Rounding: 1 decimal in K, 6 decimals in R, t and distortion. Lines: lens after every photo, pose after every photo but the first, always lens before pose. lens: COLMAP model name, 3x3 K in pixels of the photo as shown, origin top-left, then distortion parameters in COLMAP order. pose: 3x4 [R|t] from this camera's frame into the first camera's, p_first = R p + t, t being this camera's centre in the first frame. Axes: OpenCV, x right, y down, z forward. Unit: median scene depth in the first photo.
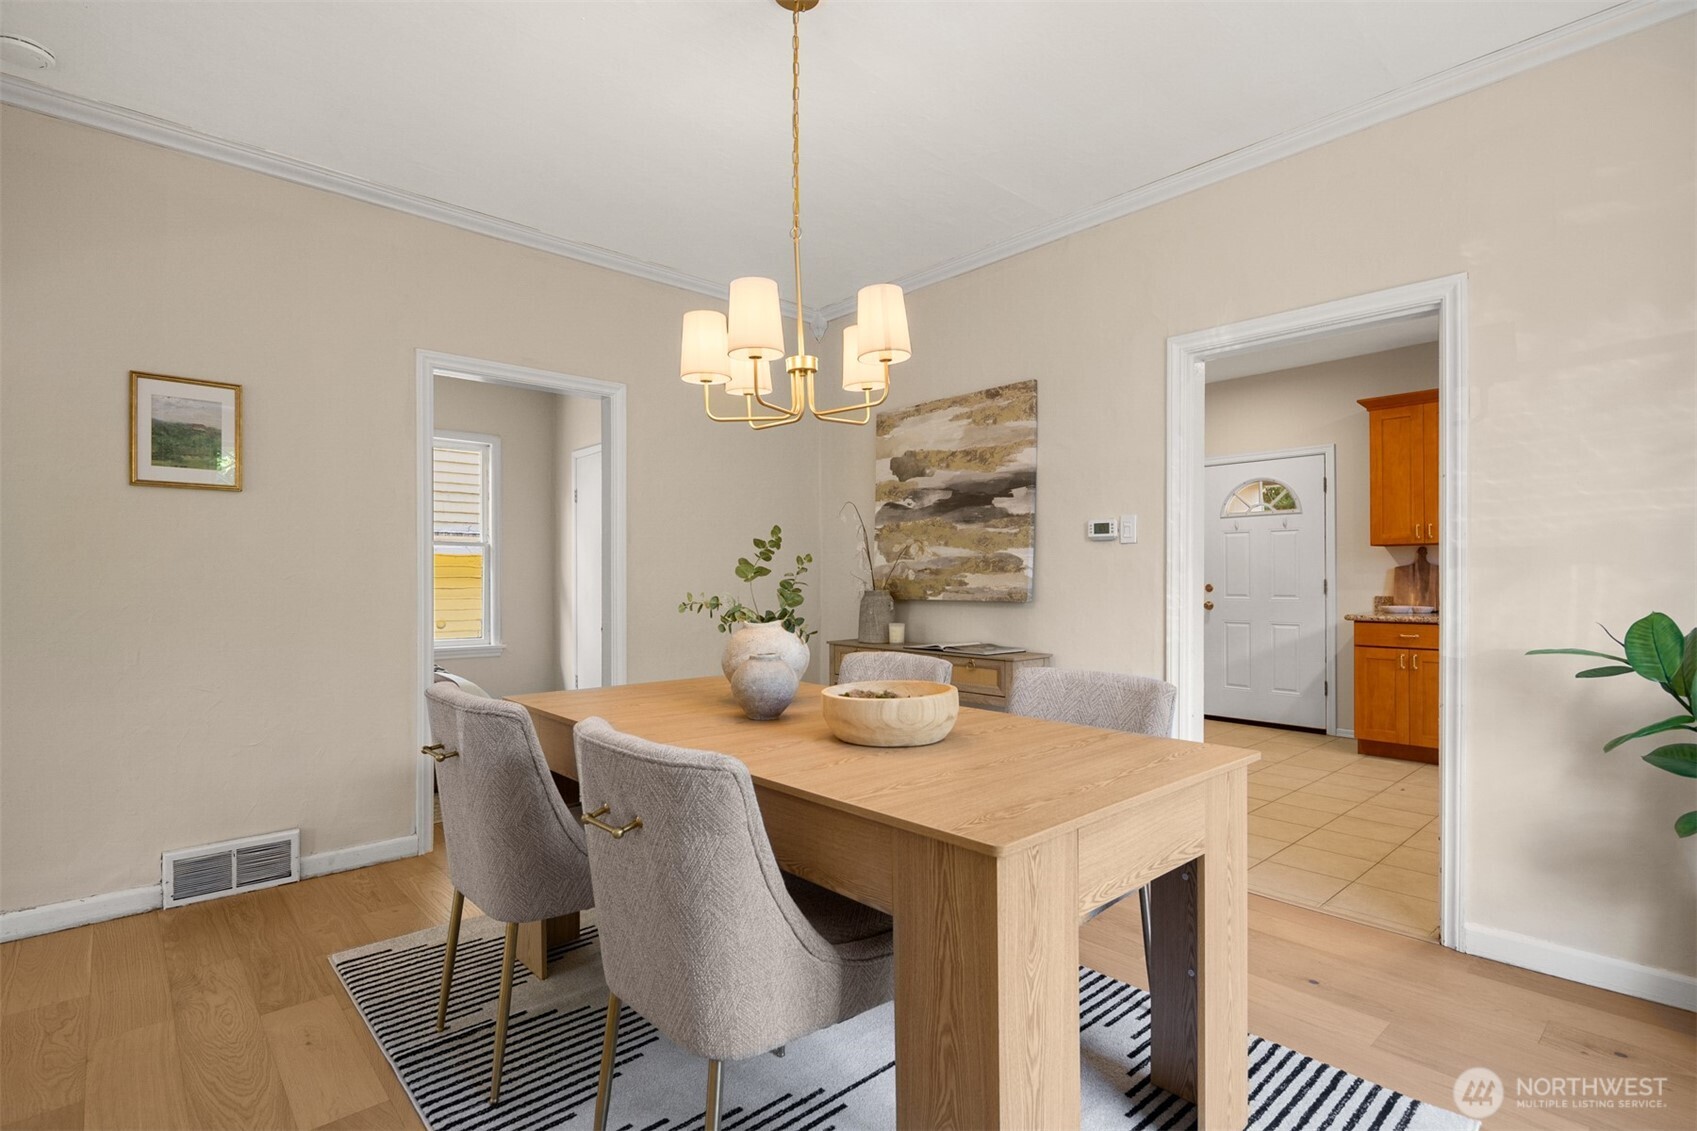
lens RADIAL K [[820.1, 0, 847.3], [0, 820.1, 573.5], [0, 0, 1]] dist [-0.002409, -0.000128]
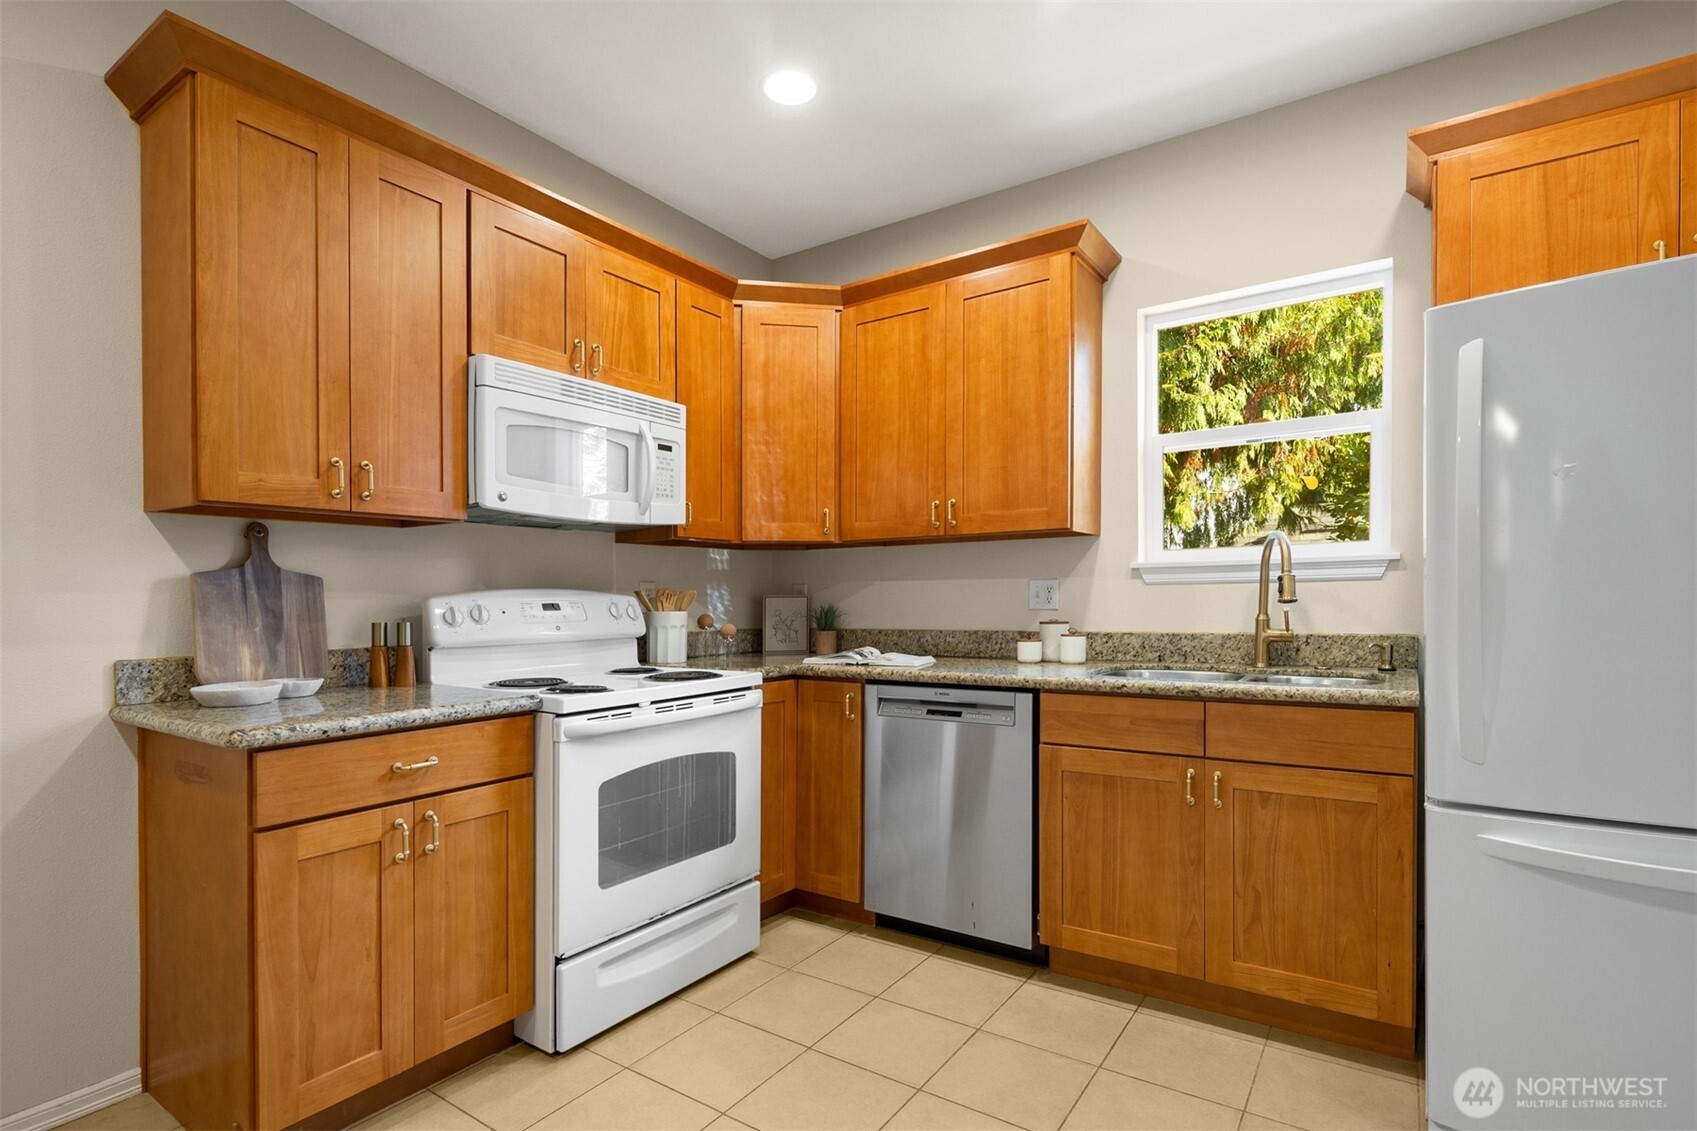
lens RADIAL K [[820.1, 0, 853.7], [0, 820.1, 603.5], [0, 0, 1]] dist [-0.002409, -0.000128]
pose [[-0.234647, -0.002740, 0.972077, 0.373842], [0.009354, 0.999943, 0.005077, 0.007935], [-0.972036, 0.010284, -0.234608, 1.148688]]
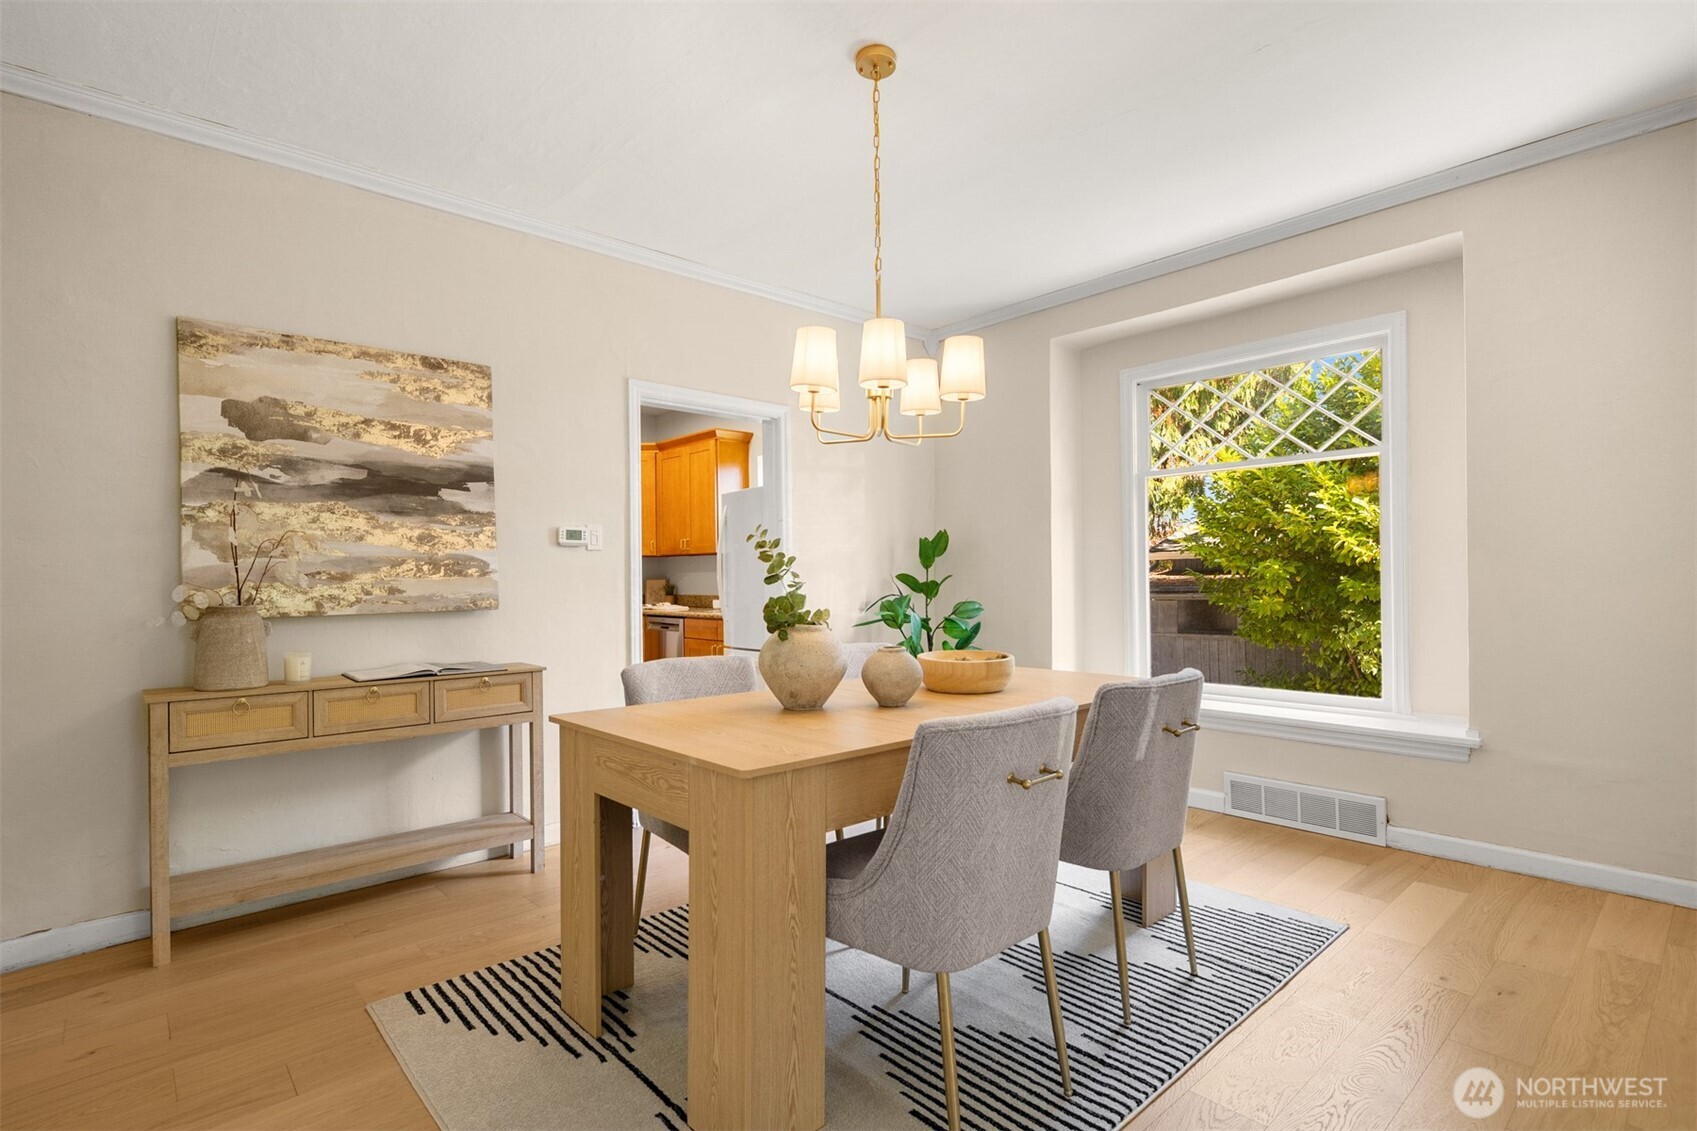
lens RADIAL K [[820.1, 0, 847.4], [0, 820.1, 572.9], [0, 0, 1]] dist [-0.002409, -0.000128]
pose [[0.000591, 0.004012, 0.999992, -0.637407], [0.003155, 0.999987, -0.004014, -0.000814], [-0.999995, 0.003157, 0.000578, 0.558635]]
